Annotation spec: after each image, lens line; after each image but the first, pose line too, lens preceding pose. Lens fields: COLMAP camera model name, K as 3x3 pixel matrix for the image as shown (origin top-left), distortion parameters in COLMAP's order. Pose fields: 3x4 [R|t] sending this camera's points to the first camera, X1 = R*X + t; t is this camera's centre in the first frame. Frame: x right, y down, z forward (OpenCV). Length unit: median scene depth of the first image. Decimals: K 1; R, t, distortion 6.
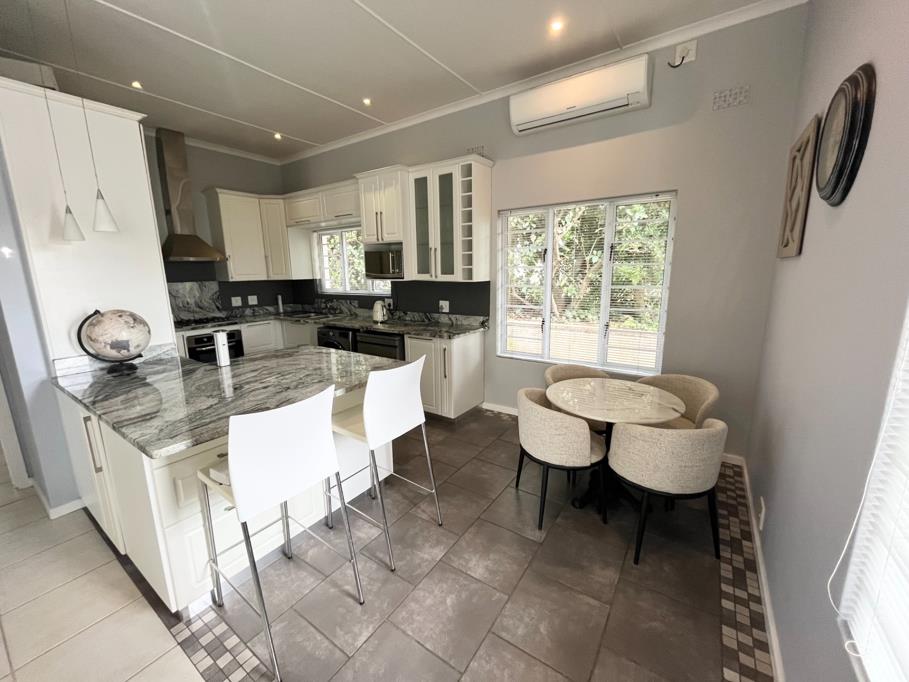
lens RADIAL K [[368.0, 0, 450.6], [0, 368.0, 343.1], [0, 0, 1]] dist [0.001019, 0.000197]
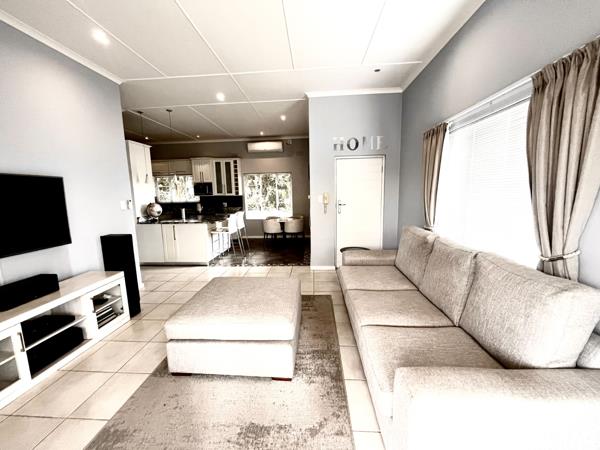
lens RADIAL K [[242.9, 0, 297.9], [0, 242.9, 226.6], [0, 0, 1]] dist [0.001019, 0.000197]
pose [[0.856704, -0.078198, 0.509847, -0.547426], [0.109736, 0.993445, -0.032021, 0.207293], [-0.504001, 0.083381, 0.859669, -0.964864]]
